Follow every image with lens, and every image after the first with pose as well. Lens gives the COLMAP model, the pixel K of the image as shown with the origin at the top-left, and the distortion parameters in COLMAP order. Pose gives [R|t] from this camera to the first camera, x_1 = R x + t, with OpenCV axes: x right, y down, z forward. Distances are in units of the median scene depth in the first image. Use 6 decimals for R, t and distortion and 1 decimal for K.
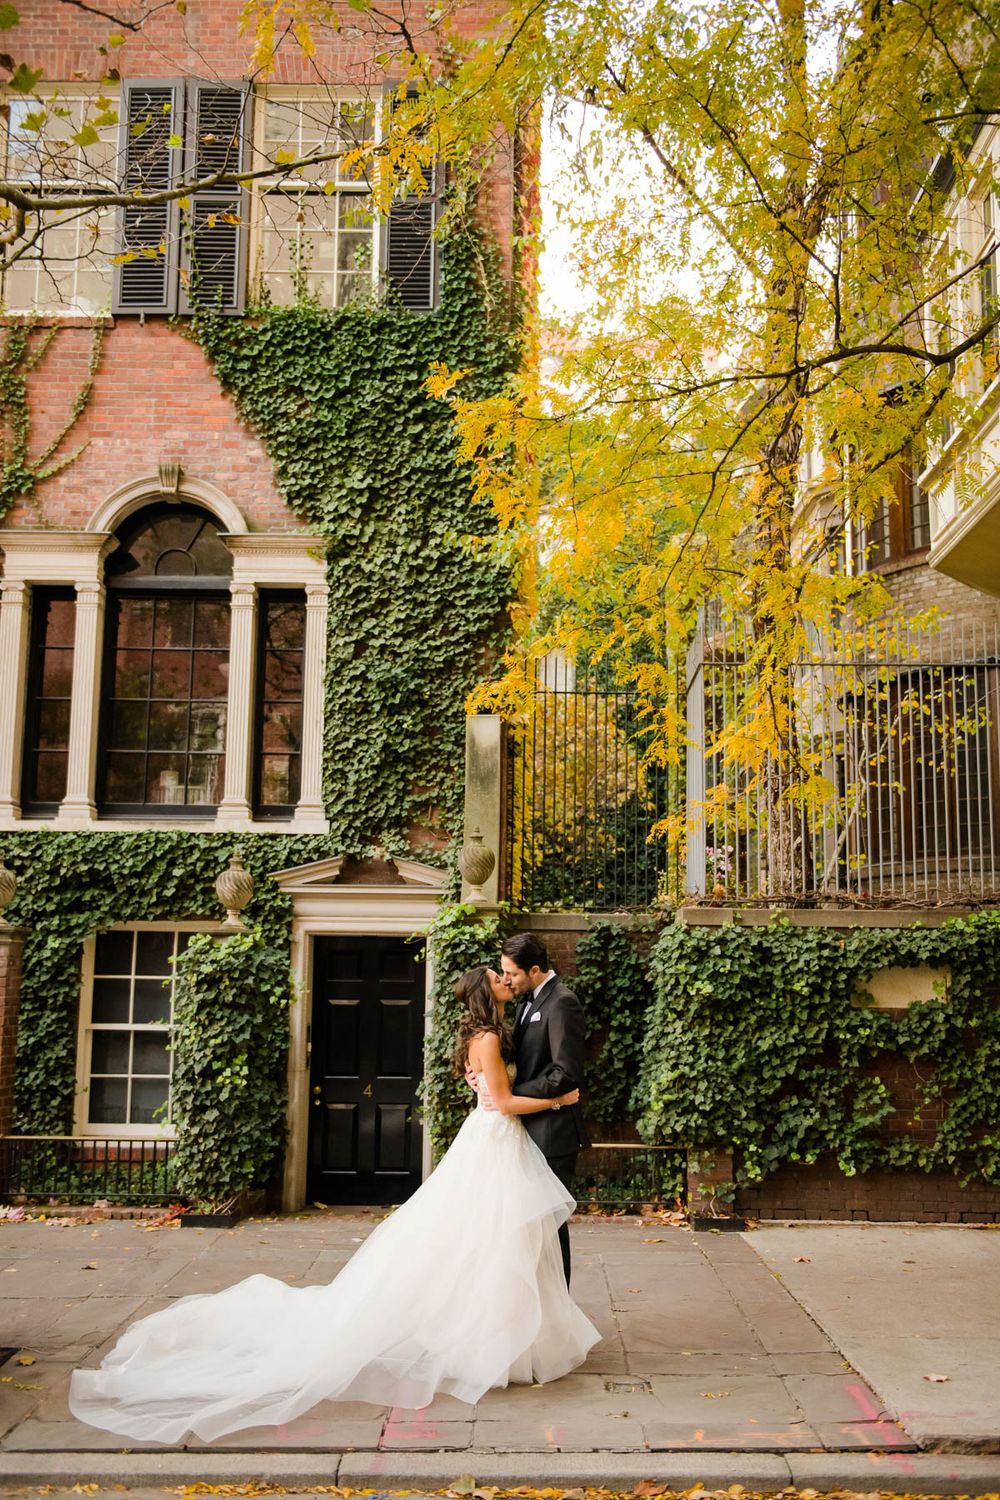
lens RADIAL K [[1470.9, 0, 502.5], [0, 1470.9, 752.2], [0, 0, 1]] dist [0.010608, 0.000000]
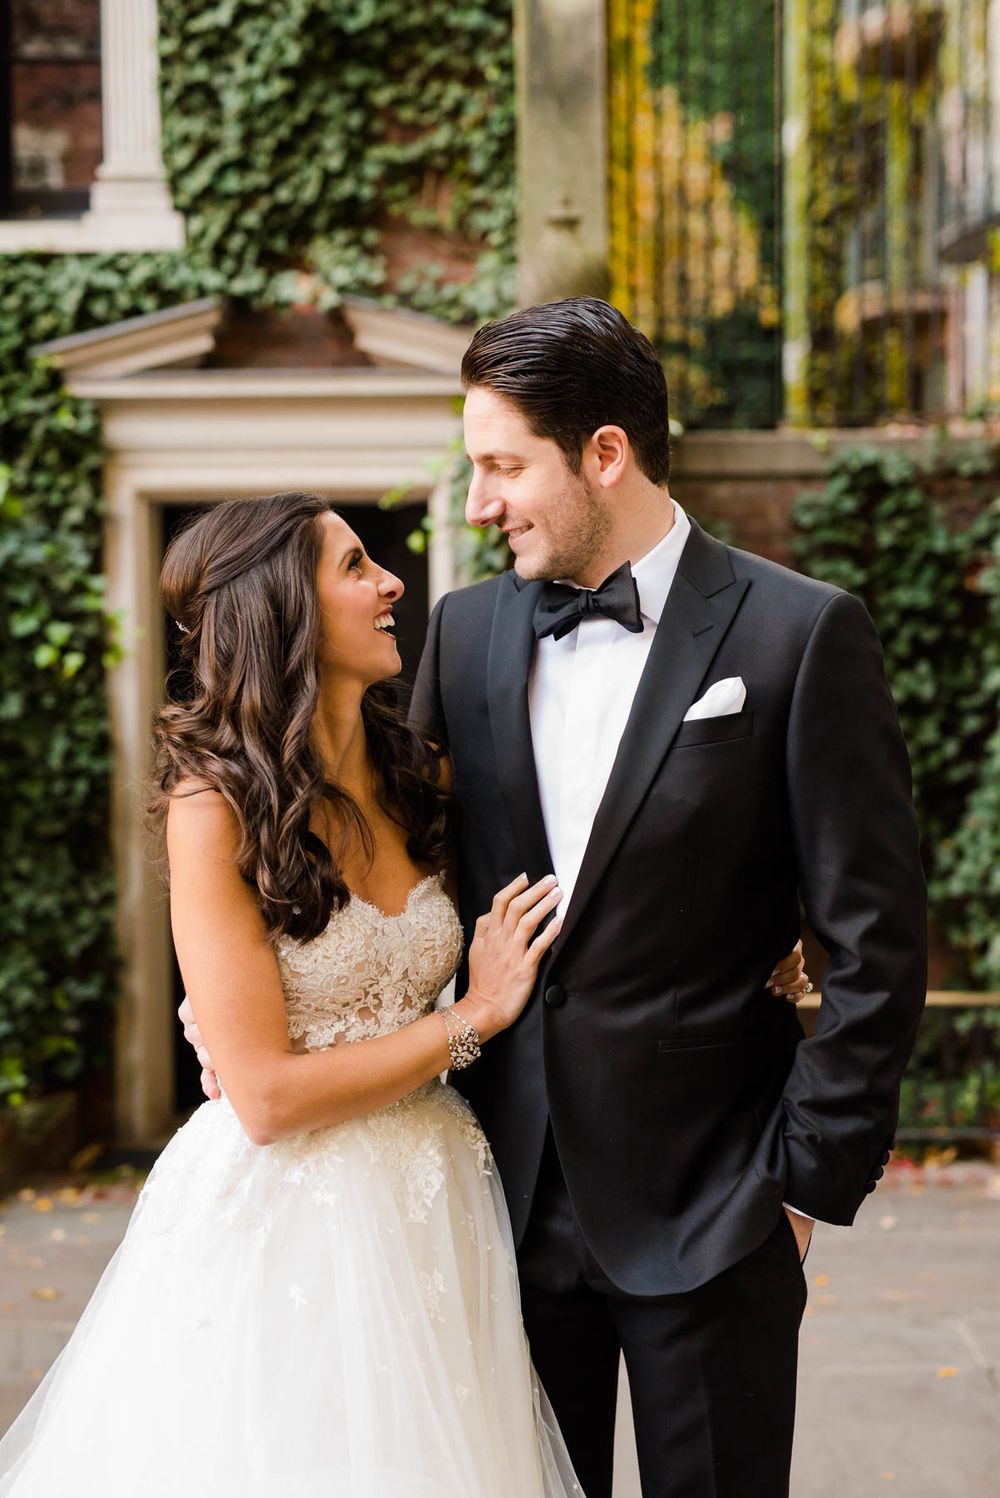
lens RADIAL K [[2137.6, 0, 499.4], [0, 2137.6, 750.3], [0, 0, 1]] dist [-0.001714, 0.000000]
pose [[0.999739, -0.022772, 0.001761, -0.035210], [0.021889, 0.977265, 0.210887, 0.068729], [-0.006524, -0.210793, 0.977509, 0.399484]]
